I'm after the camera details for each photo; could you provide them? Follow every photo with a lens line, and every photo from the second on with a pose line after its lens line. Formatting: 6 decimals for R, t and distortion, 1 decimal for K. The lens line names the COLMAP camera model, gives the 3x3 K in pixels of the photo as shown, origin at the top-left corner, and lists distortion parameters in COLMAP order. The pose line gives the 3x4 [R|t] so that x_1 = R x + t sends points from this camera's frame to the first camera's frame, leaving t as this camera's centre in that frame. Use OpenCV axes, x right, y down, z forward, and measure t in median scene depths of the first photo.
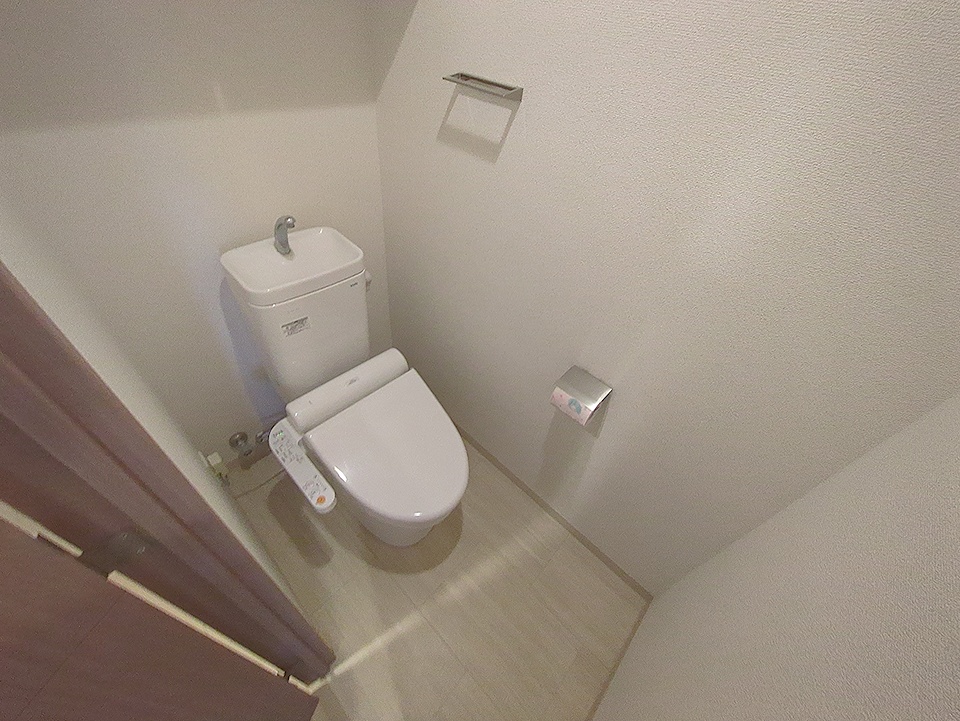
lens RADIAL K [[377.2, 0, 482.6], [0, 377.2, 360.2], [0, 0, 1]] dist [-0.002035, 0.000438]
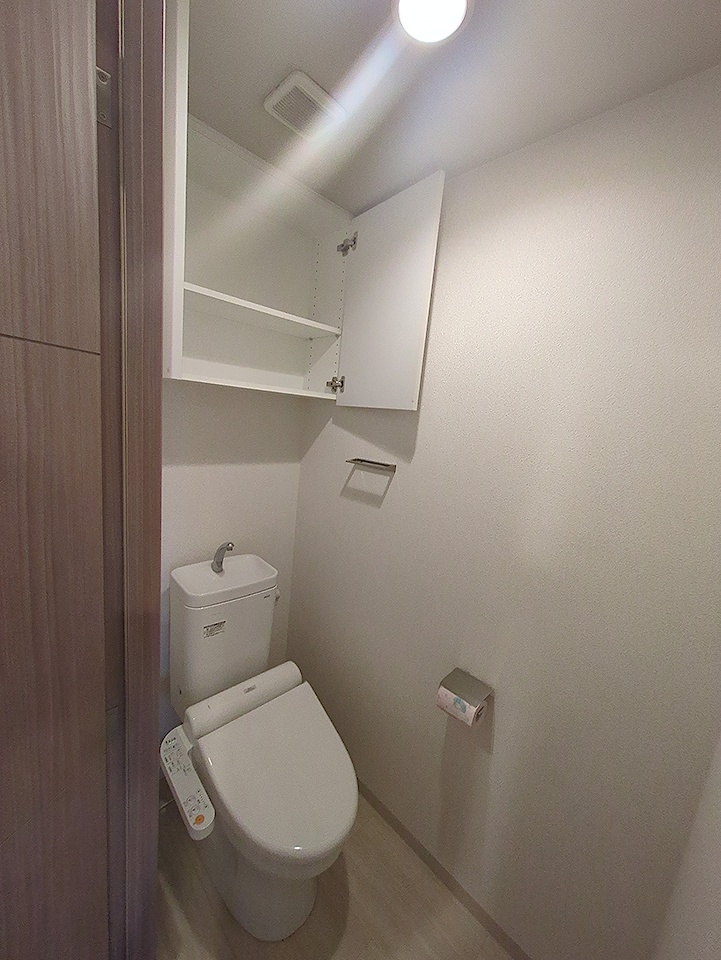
lens RADIAL K [[377.2, 0, 360.5], [0, 377.2, 480.0], [0, 0, 1]] dist [-0.002035, 0.000438]
pose [[0.999508, -0.007484, -0.030471, 0.003097], [-0.011646, 0.813274, -0.581765, 0.209112], [0.029135, 0.581833, 0.812786, -0.216445]]
